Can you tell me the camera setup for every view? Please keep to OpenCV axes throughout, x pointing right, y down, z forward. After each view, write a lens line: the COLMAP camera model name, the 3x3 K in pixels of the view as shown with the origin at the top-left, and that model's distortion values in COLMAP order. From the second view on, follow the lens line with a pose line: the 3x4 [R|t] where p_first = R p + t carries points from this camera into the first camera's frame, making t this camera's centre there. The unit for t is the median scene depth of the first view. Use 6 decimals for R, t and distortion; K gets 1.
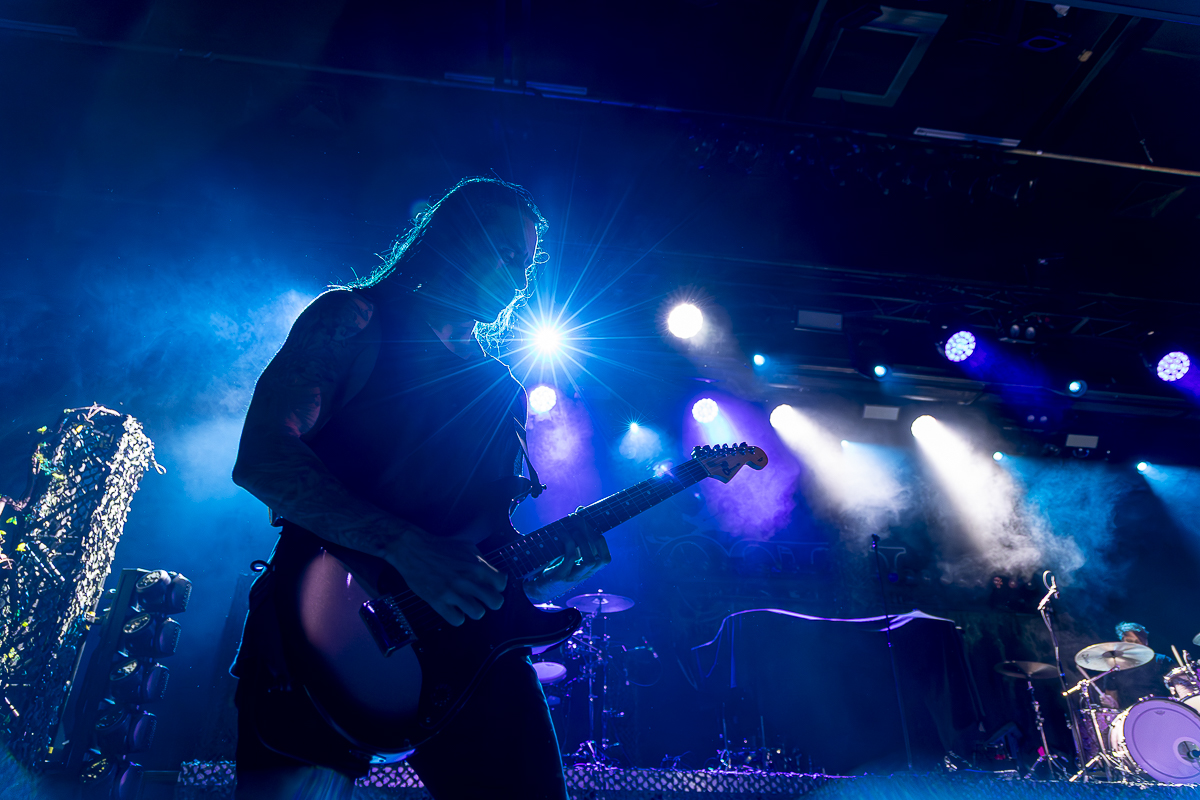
lens RADIAL K [[795.4, 0, 622.4], [0, 795.4, 405.5], [0, 0, 1]] dist [0.012862, -0.001652]
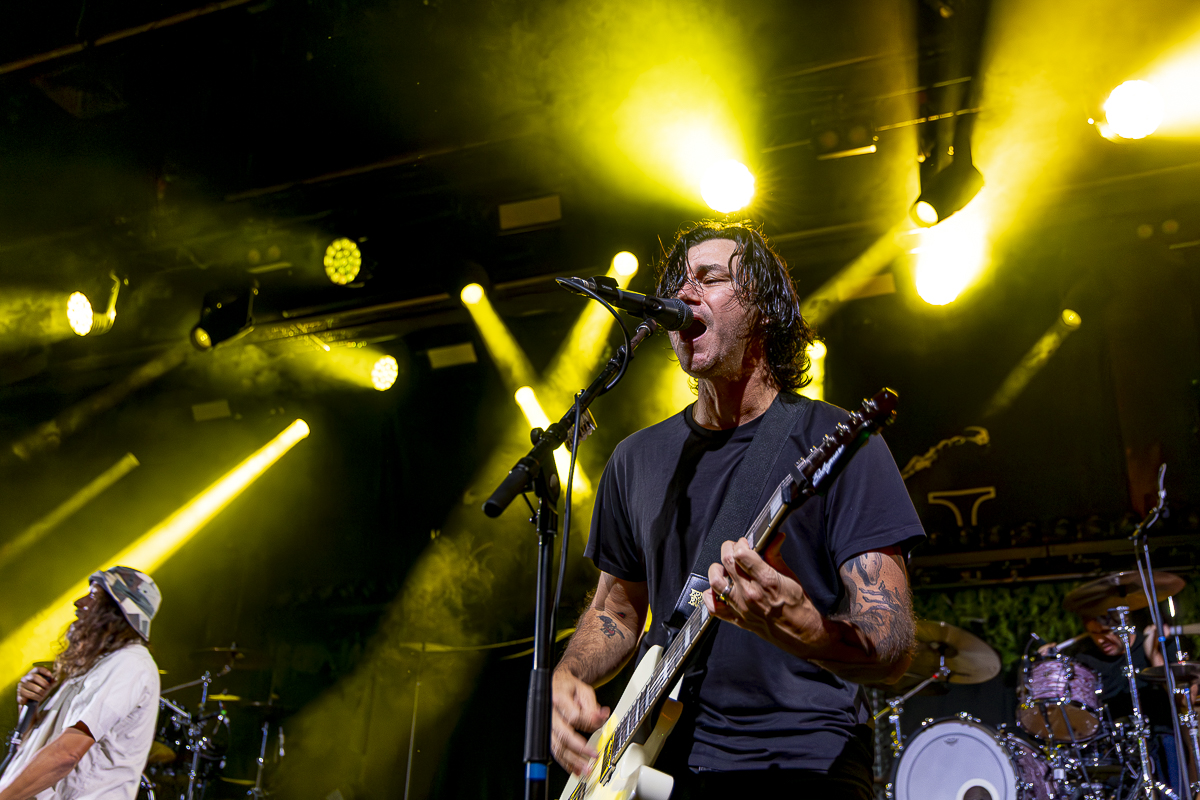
lens RADIAL K [[1226.1, 0, 588.8], [0, 1226.1, 405.0], [0, 0, 1]] dist [0.021551, 0.000000]
pose [[0.866049, -0.195855, -0.460001, 1.215498], [0.225278, 0.974250, 0.009325, 0.095057], [0.446329, -0.111704, 0.887870, 0.129197]]
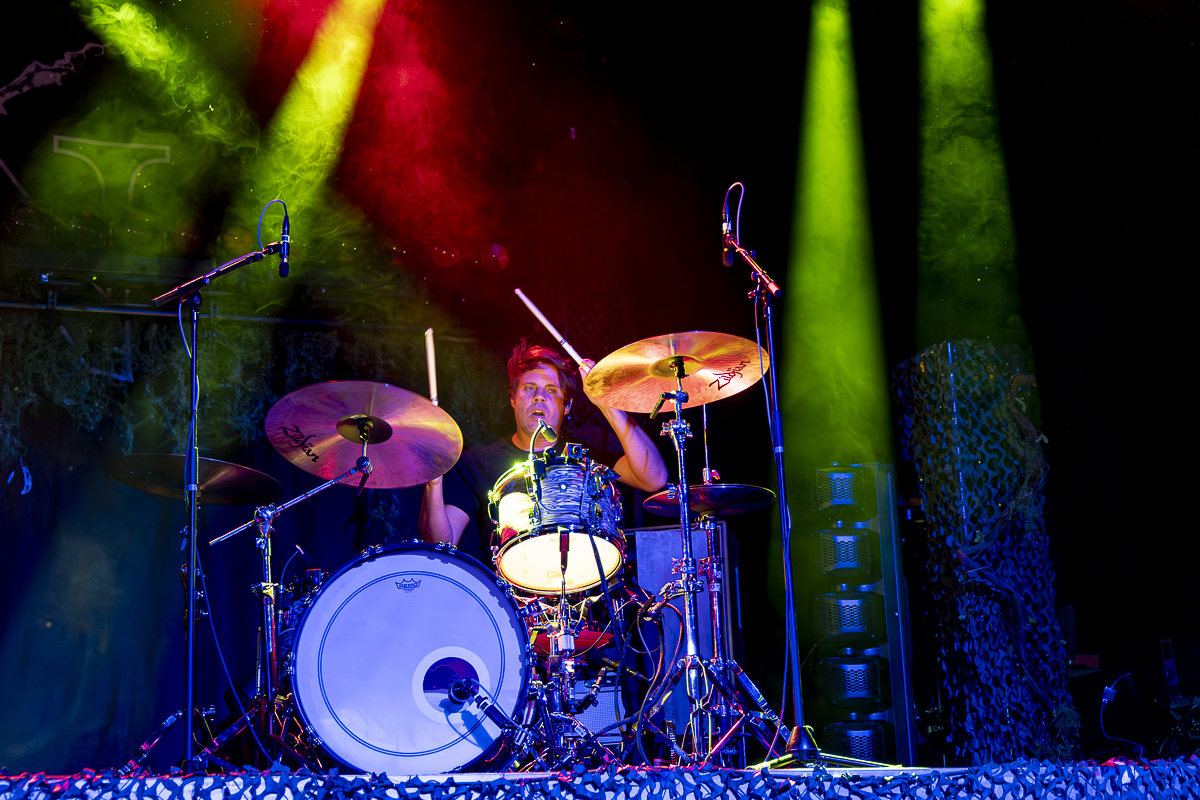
lens RADIAL K [[2301.8, 0, 636.3], [0, 2301.8, 331.1], [0, 0, 1]] dist [0.047528, 0.000000]
pose [[0.967522, 0.009289, 0.252617, 0.679306], [-0.068098, 0.971959, 0.225076, 0.052626], [-0.243442, -0.234968, 0.941024, 0.061451]]
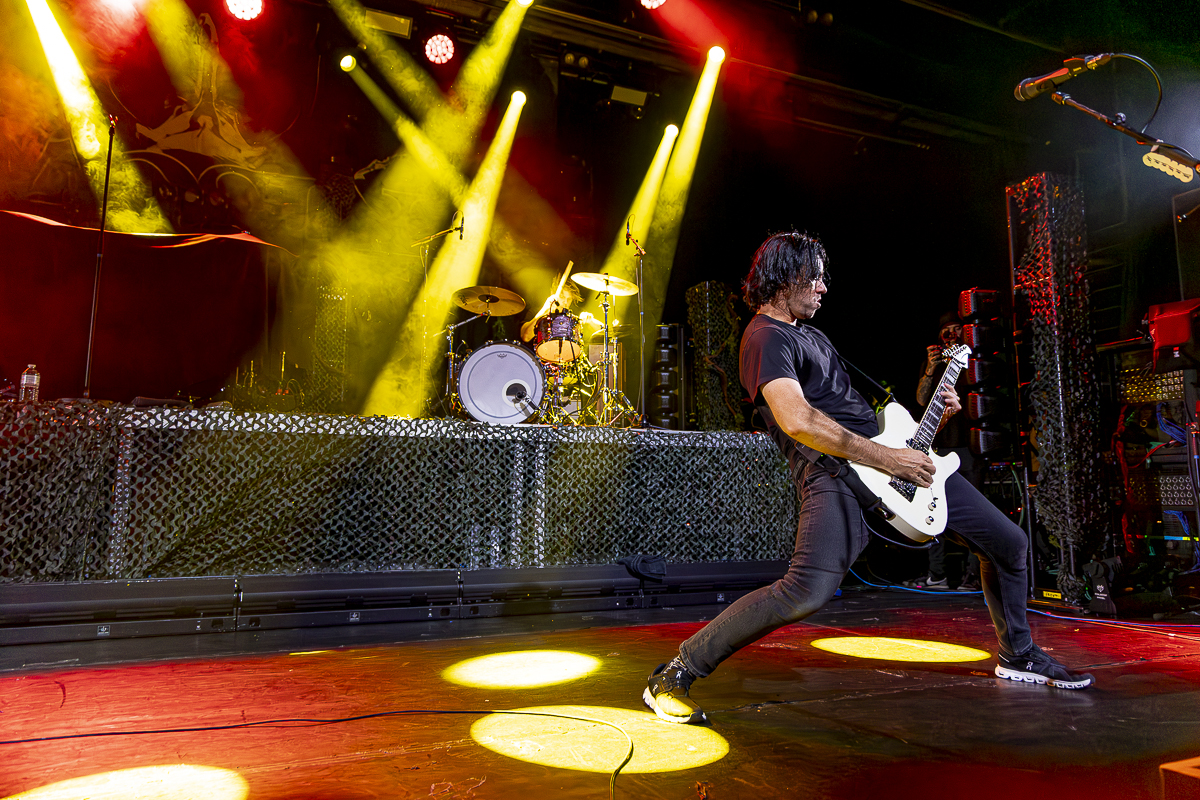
lens RADIAL K [[795.4, 0, 612.8], [0, 795.4, 393.3], [0, 0, 1]] dist [0.012862, -0.001652]
pose [[0.960700, 0.025316, 0.276432, 0.714201], [-0.125362, 0.928066, 0.350681, 0.101597], [-0.247670, -0.371553, 0.894767, 0.137381]]
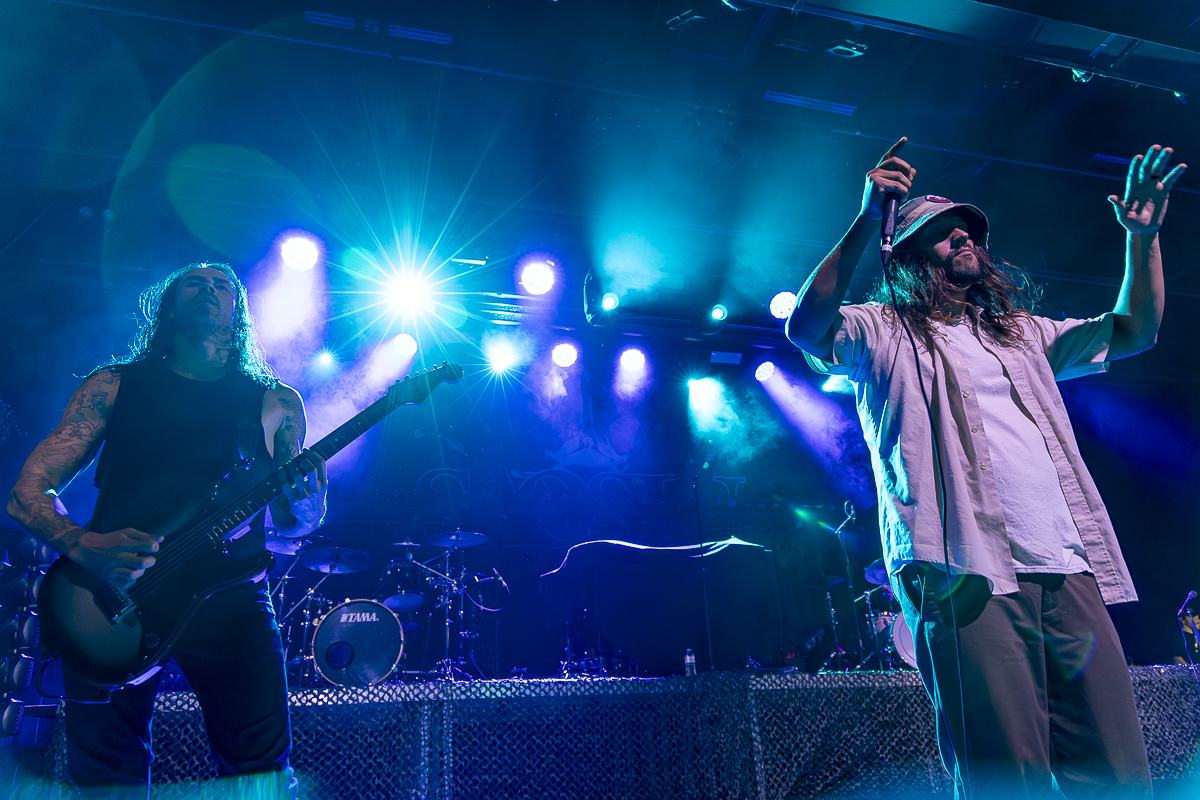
lens RADIAL K [[795.4, 0, 620.4], [0, 795.4, 394.6], [0, 0, 1]] dist [0.012862, -0.001652]
pose [[0.990122, 0.000481, 0.140204, 0.057321], [-0.012429, 0.996359, 0.084351, -0.066973], [-0.139653, -0.085260, 0.986523, -0.152595]]
